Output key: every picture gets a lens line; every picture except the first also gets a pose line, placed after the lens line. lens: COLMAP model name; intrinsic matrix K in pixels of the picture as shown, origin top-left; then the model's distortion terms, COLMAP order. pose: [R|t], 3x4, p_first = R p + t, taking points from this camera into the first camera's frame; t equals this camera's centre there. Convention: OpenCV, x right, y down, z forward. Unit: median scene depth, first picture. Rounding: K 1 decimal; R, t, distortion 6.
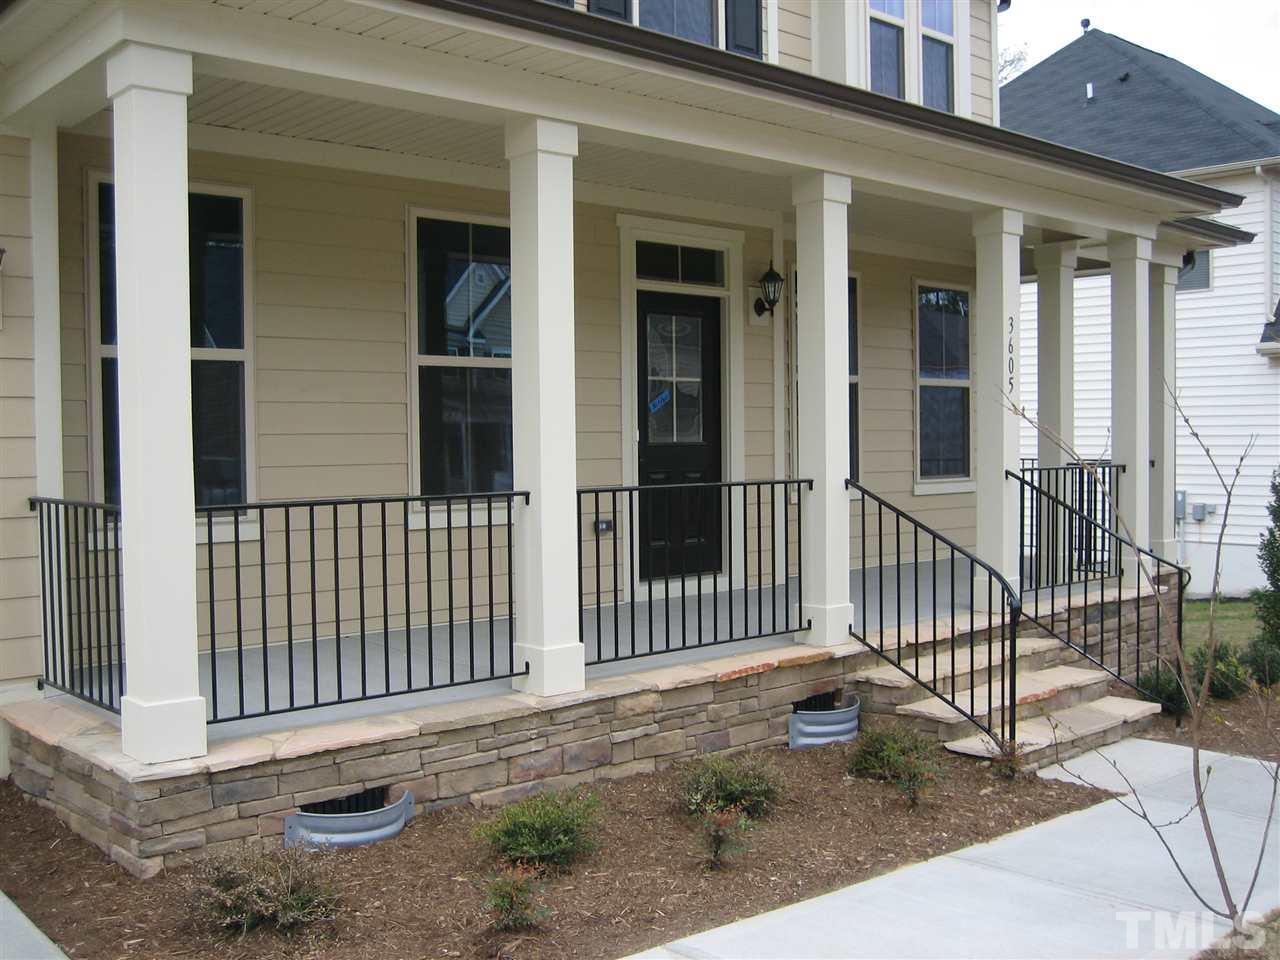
lens RADIAL K [[1339.8, 0, 632.6], [0, 1339.8, 481.8], [0, 0, 1]] dist [0.035716, 0.000000]
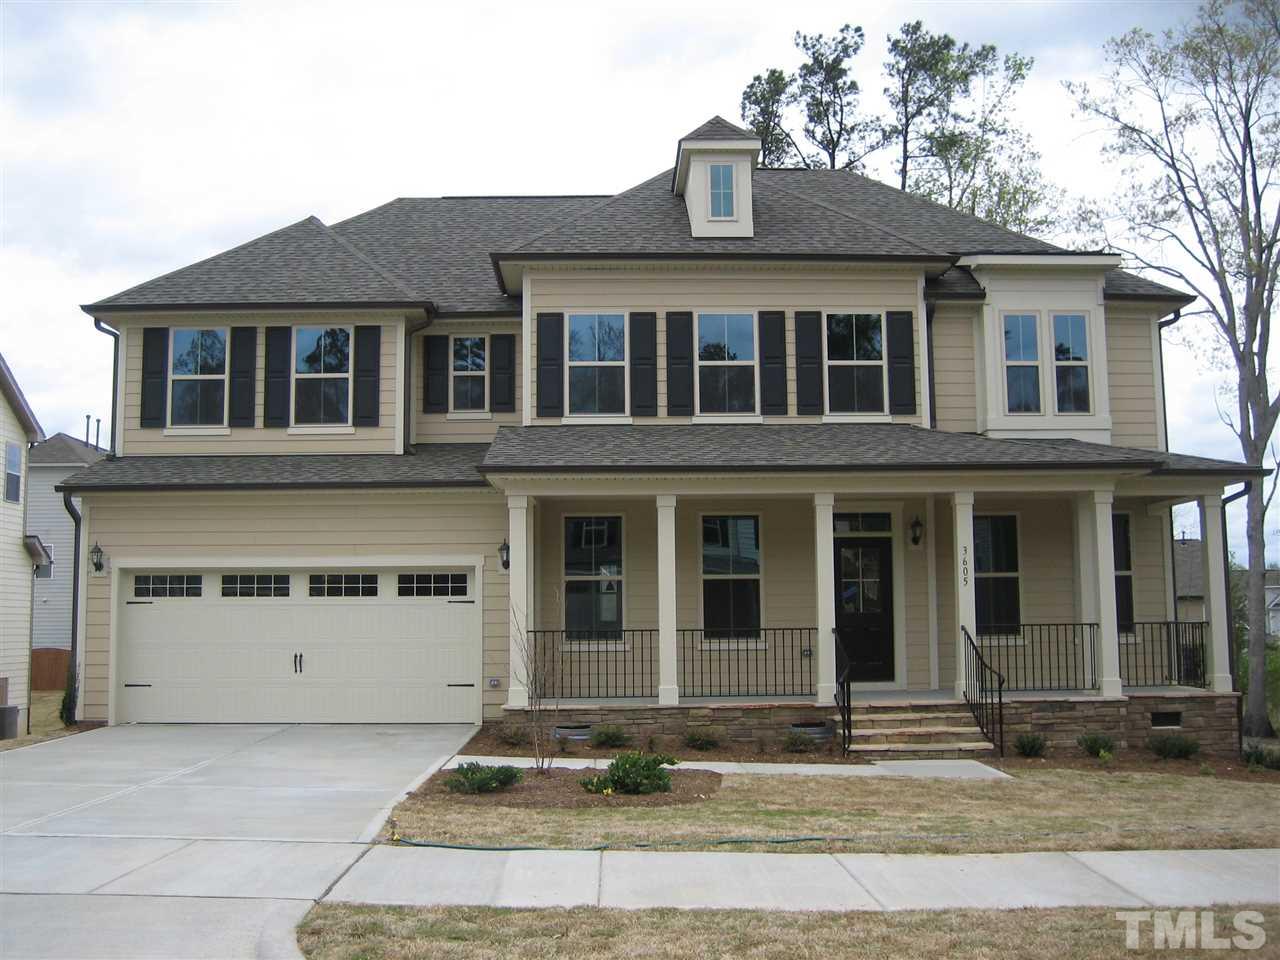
lens RADIAL K [[1339.8, 0, 644.2], [0, 1339.8, 478.4], [0, 0, 1]] dist [0.035716, 0.000000]
pose [[0.757880, -0.069970, -0.648631, 1.348104], [-0.018660, 0.991500, -0.128759, 0.043654], [0.652127, 0.109687, 0.750133, -0.878473]]
